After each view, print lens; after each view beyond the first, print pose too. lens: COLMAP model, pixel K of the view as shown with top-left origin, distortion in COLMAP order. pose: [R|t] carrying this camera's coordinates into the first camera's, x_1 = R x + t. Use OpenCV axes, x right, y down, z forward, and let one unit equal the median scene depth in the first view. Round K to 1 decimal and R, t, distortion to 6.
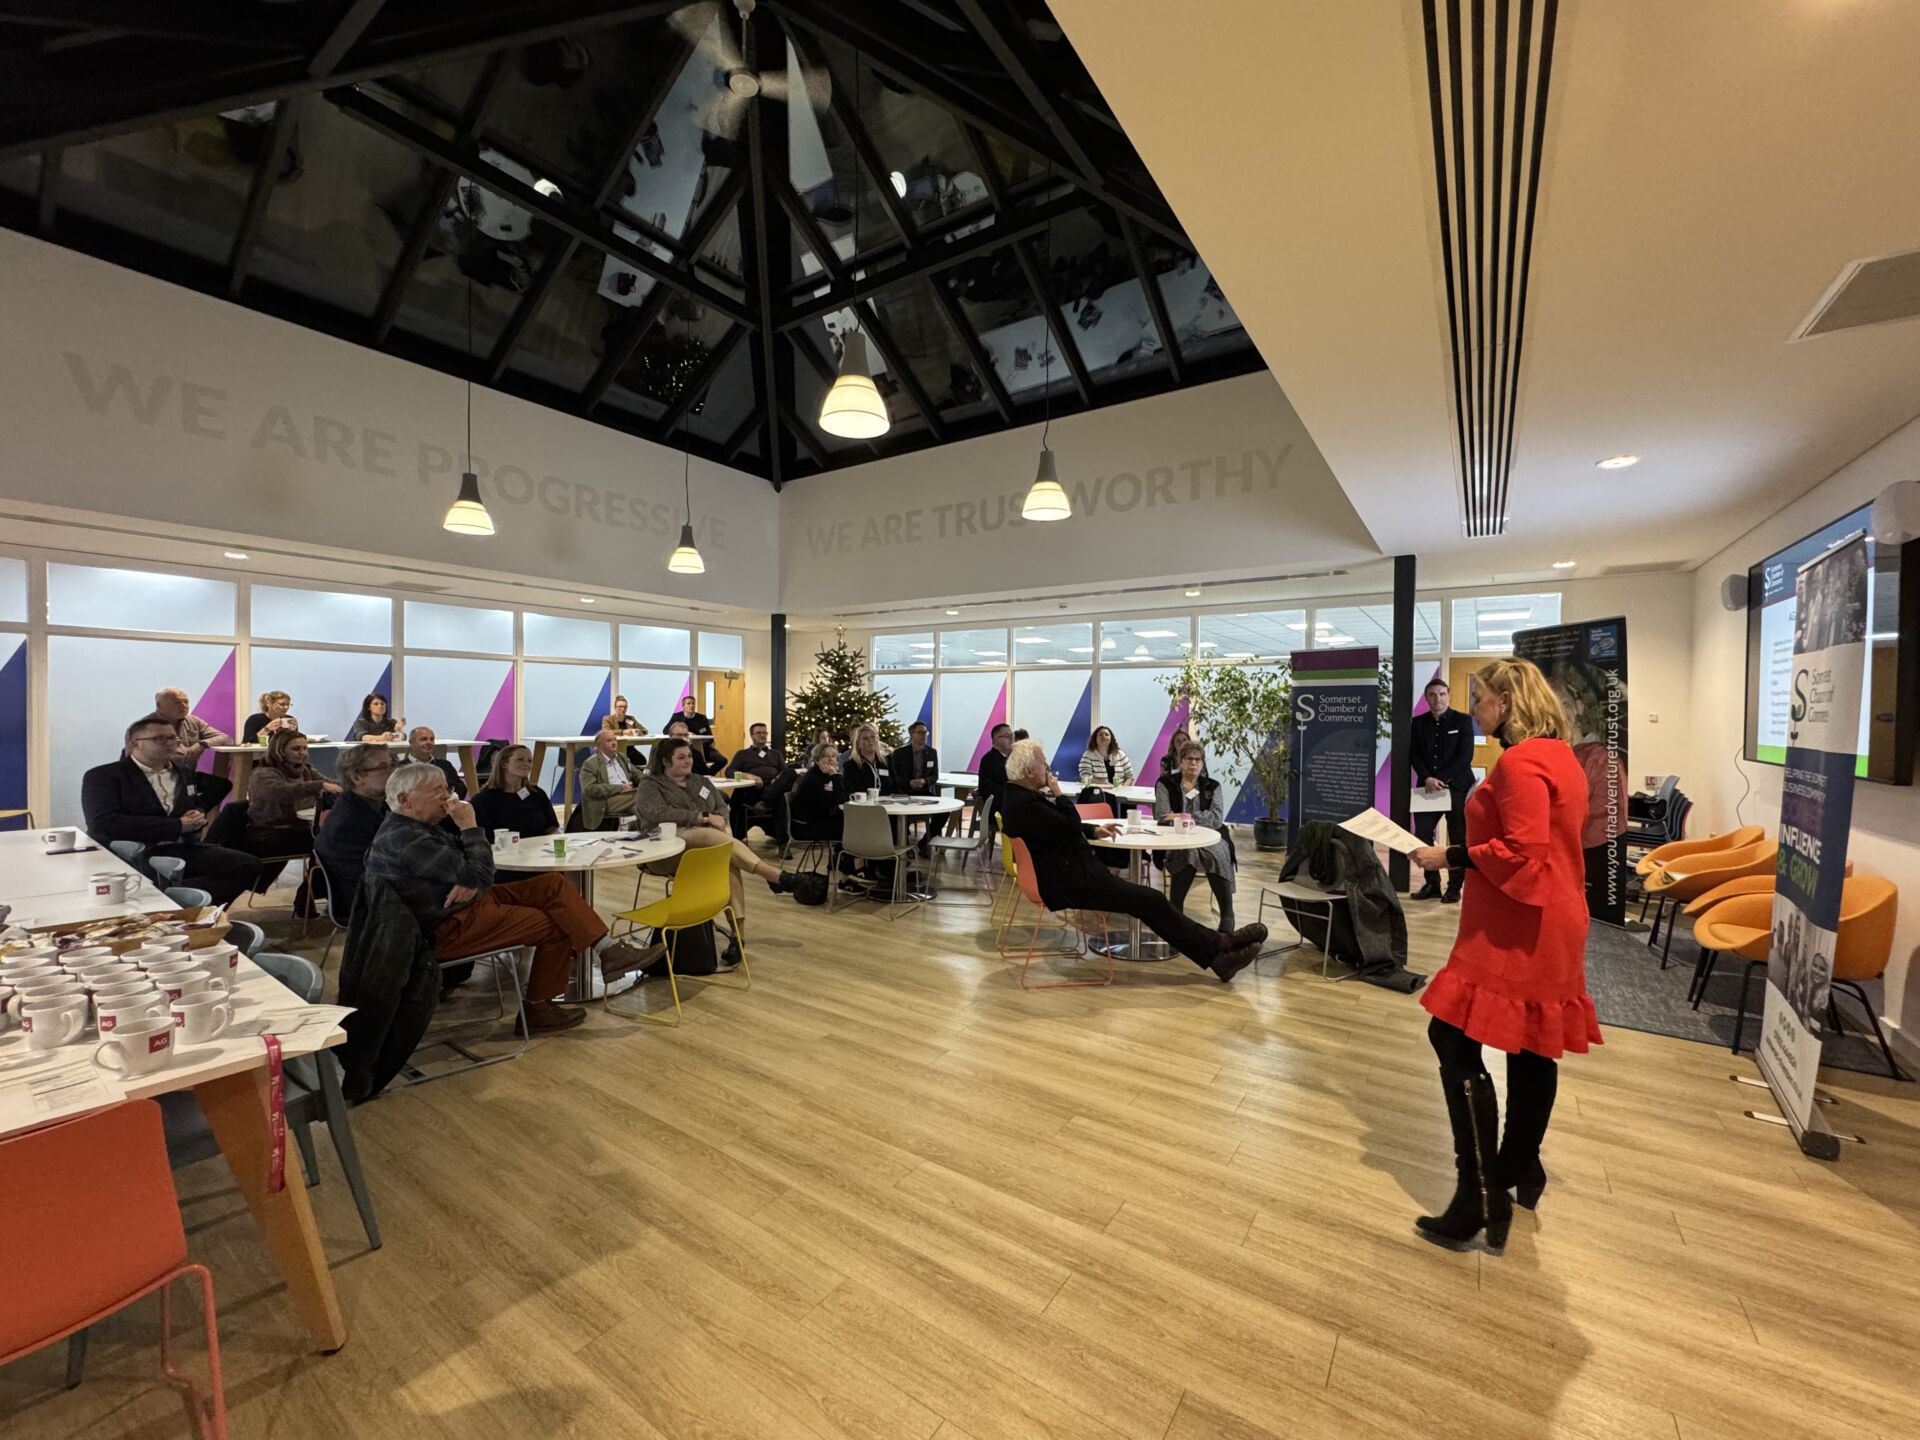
lens RADIAL K [[768.7, 0, 954.8], [0, 768.7, 718.7], [0, 0, 1]] dist [0.001781, 0.000020]
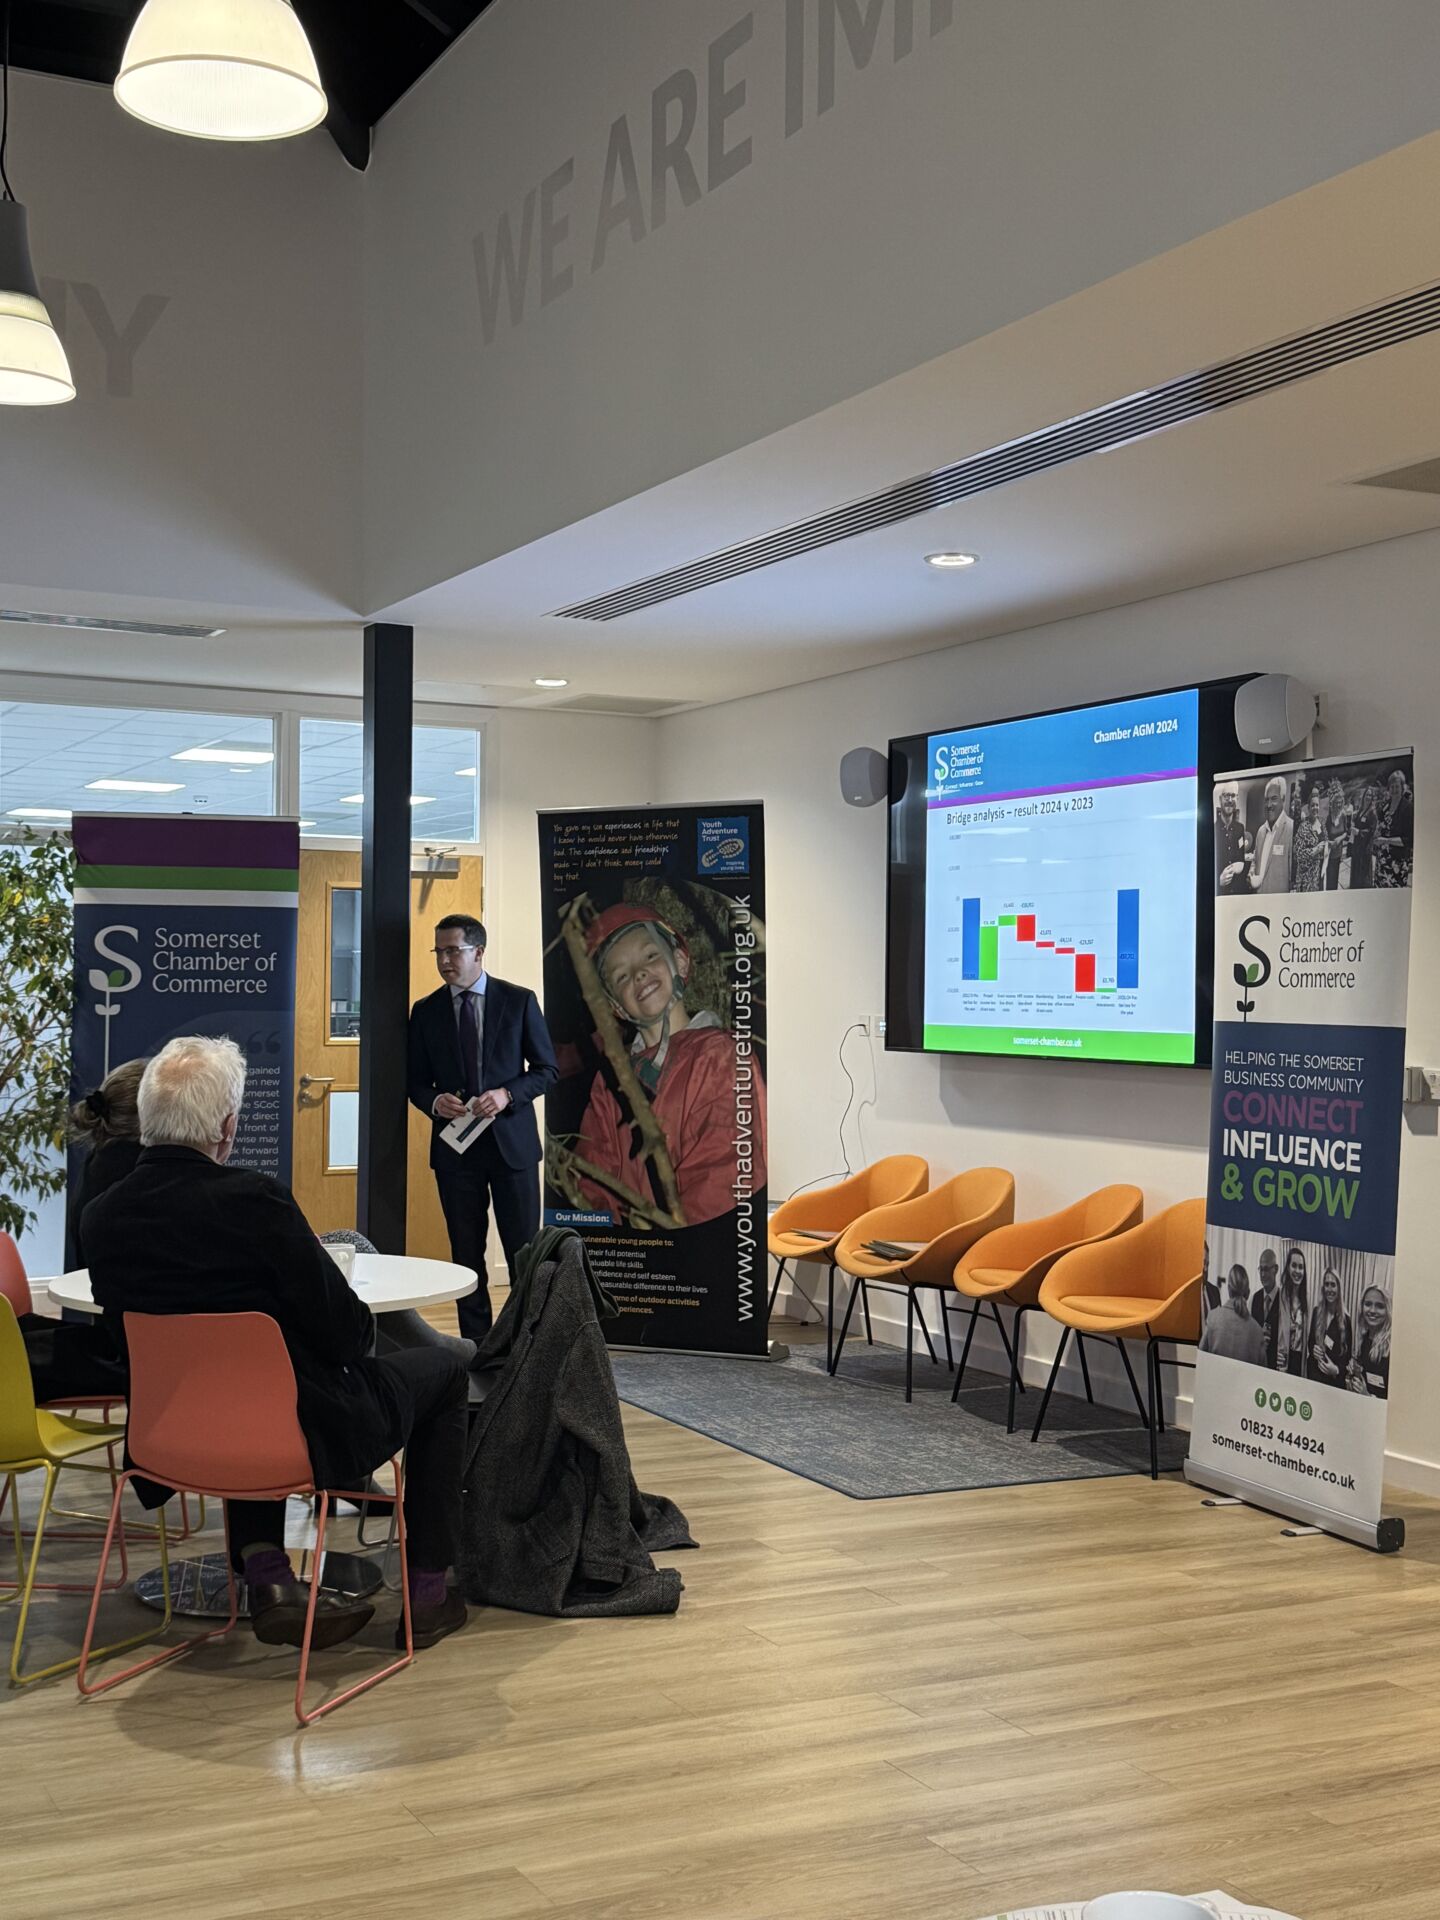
lens RADIAL K [[2282.3, 0, 709.8], [0, 2282.3, 950.2], [0, 0, 1]] dist [0.185034, -0.367559]
pose [[0.479192, 0.010910, 0.877642, -0.593617], [0.003354, 0.999893, -0.014261, -0.001030], [-0.877704, 0.009778, 0.479104, 0.223435]]
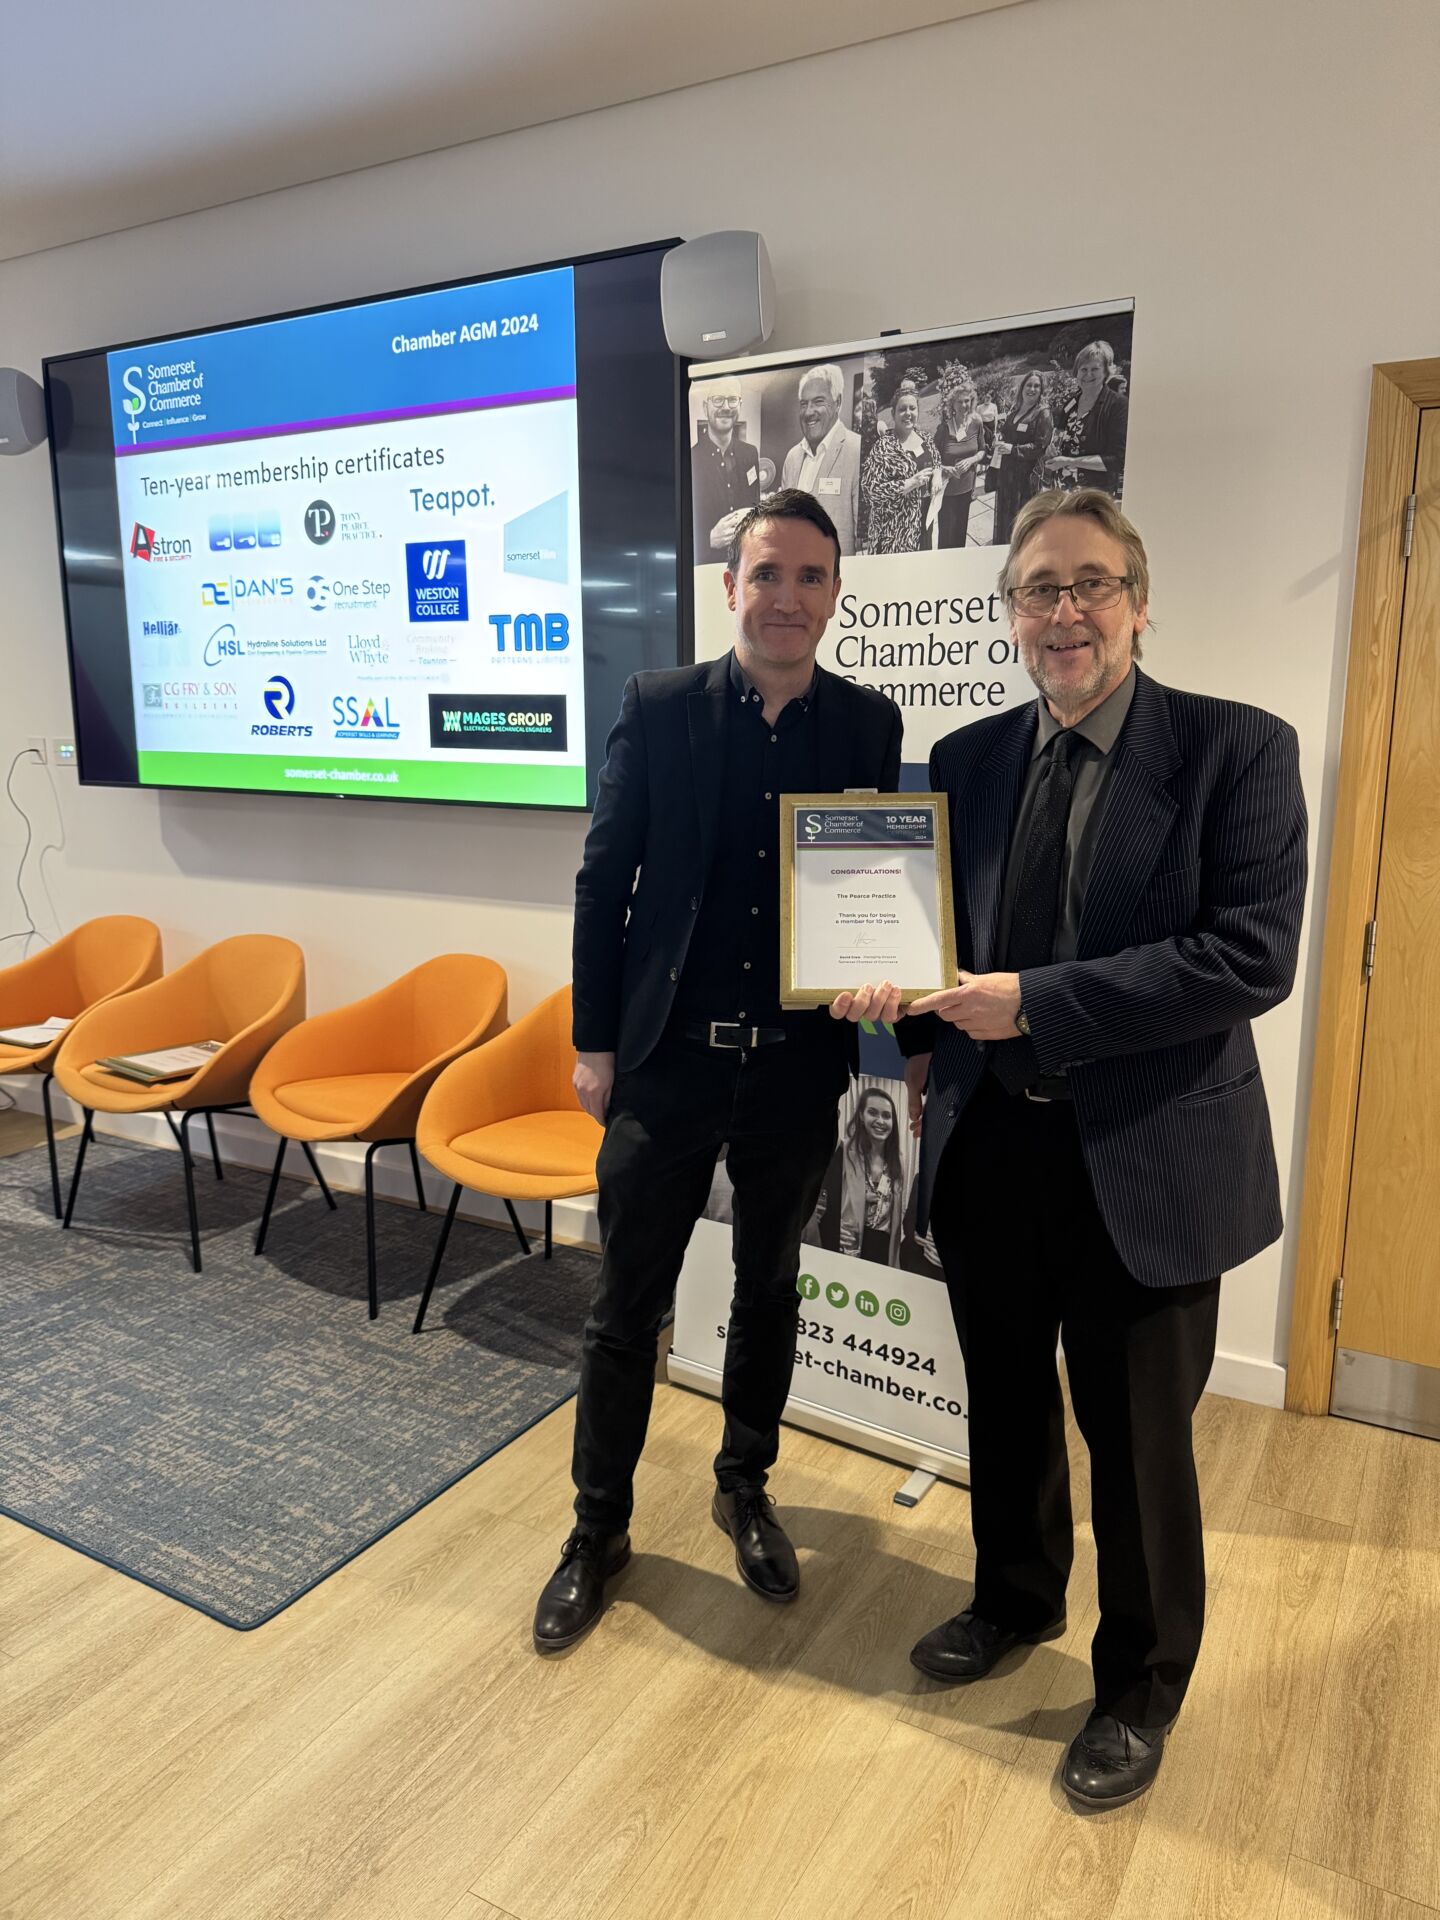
lens RADIAL K [[1353.3, 0, 720.0], [0, 1353.3, 960.0], [0, 0, 1]] dist [0.061603, -0.121491]
pose [[-0.087266, -0.201822, 0.975527, 0.127791], [0.012049, 0.978977, 0.203614, -0.007180], [-0.996112, 0.029523, -0.083000, 0.617222]]
